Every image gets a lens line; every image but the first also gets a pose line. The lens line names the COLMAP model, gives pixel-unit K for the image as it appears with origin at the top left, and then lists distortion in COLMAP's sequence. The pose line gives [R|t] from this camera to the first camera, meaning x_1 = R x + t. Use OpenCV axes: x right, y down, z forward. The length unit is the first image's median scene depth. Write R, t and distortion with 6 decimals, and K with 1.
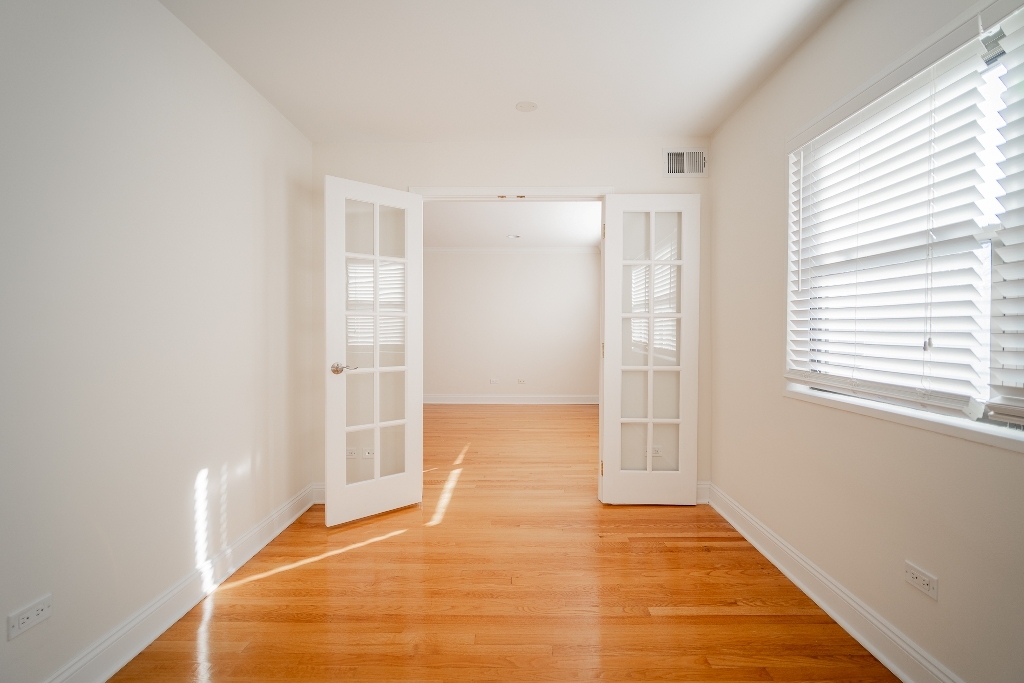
lens RADIAL K [[469.0, 0, 512.6], [0, 469.0, 336.9], [0, 0, 1]] dist [-0.000056, 0.000072]
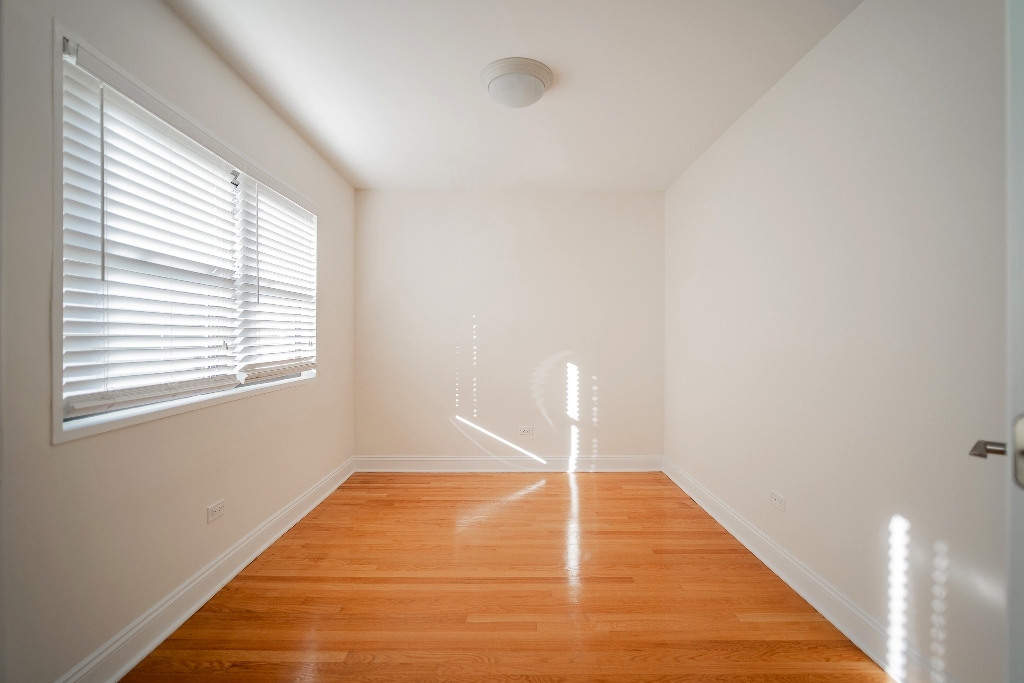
lens RADIAL K [[469.0, 0, 510.4], [0, 469.0, 338.6], [0, 0, 1]] dist [-0.000056, 0.000072]
pose [[-0.999806, -0.002063, -0.019590, 0.001970], [-0.002525, 0.999719, 0.023590, -0.031149], [0.019536, 0.023635, -0.999530, 1.868631]]
